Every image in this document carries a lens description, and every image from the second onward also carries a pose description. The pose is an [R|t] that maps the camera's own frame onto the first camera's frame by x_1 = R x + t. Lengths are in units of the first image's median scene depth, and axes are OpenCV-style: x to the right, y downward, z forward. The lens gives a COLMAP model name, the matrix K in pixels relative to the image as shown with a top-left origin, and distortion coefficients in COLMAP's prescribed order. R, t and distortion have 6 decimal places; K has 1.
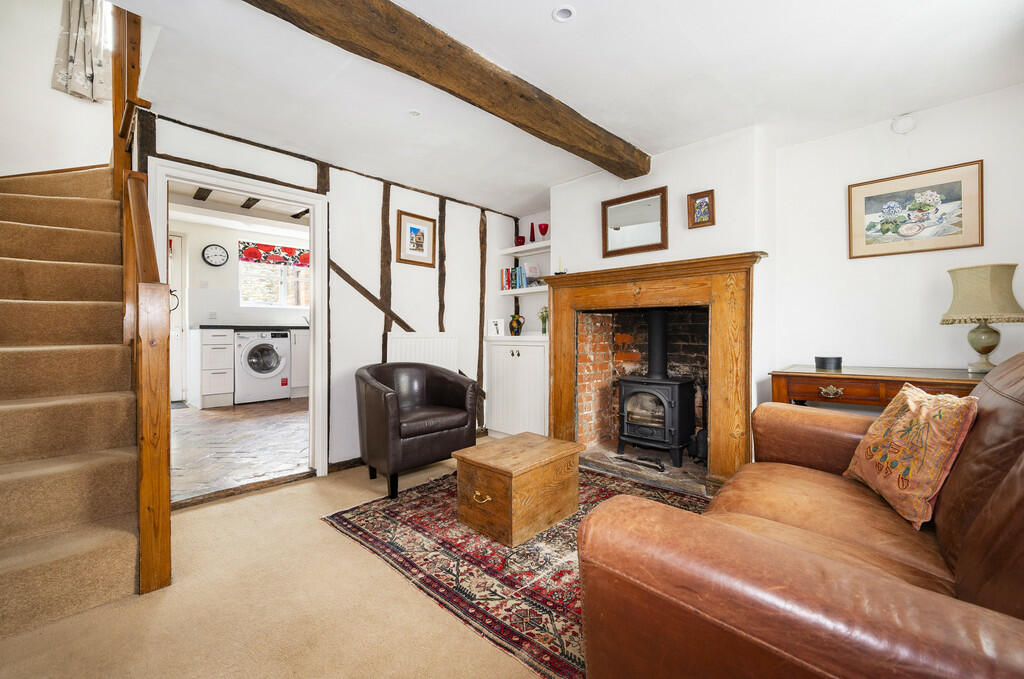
lens RADIAL K [[422.7, 0, 512.5], [0, 422.7, 333.0], [0, 0, 1]] dist [0.000825, -0.000029]
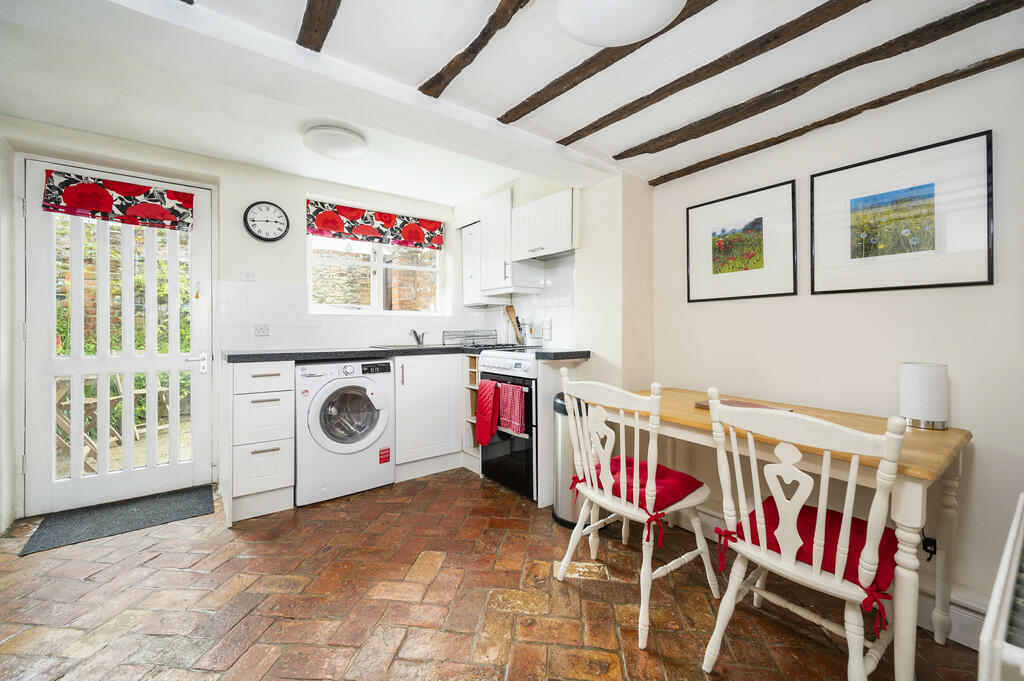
lens RADIAL K [[422.7, 0, 511.4], [0, 422.7, 333.0], [0, 0, 1]] dist [0.000825, -0.000029]
pose [[0.988357, 0.001604, -0.152142, -0.220938], [-0.000810, 0.999986, 0.005280, -0.030261], [0.152149, -0.005096, 0.988344, 0.366298]]
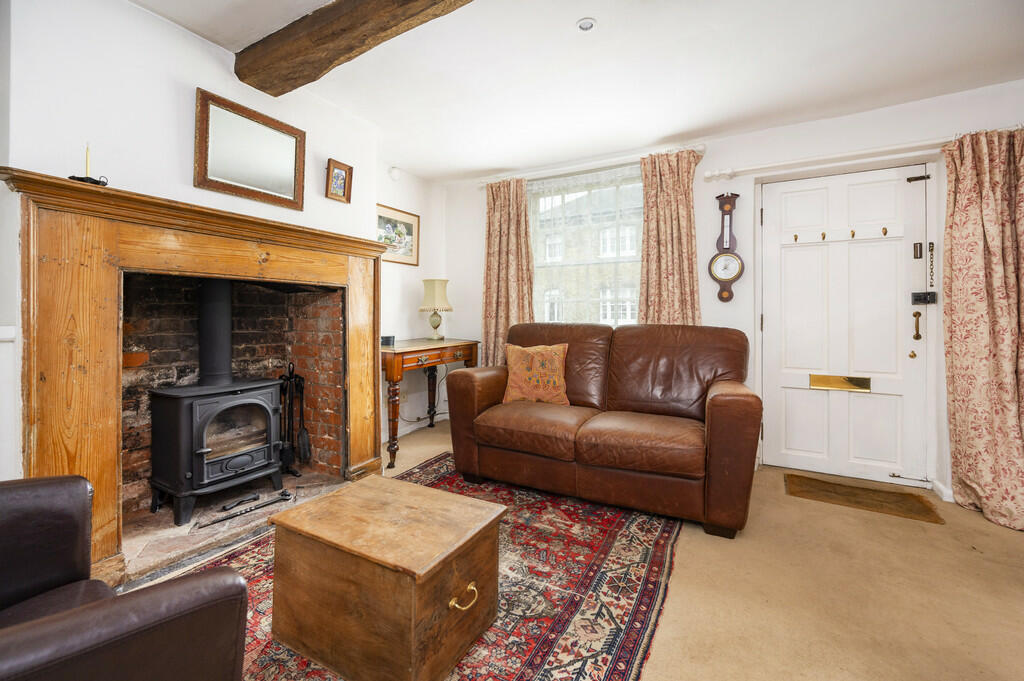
lens RADIAL K [[422.7, 0, 514.8], [0, 422.7, 315.3], [0, 0, 1]] dist [0.000825, -0.000029]
pose [[-0.248771, 0.002508, 0.968559, -0.867234], [0.002323, 0.999995, -0.001992, -0.002205], [-0.968560, 0.001755, -0.248775, 1.413195]]
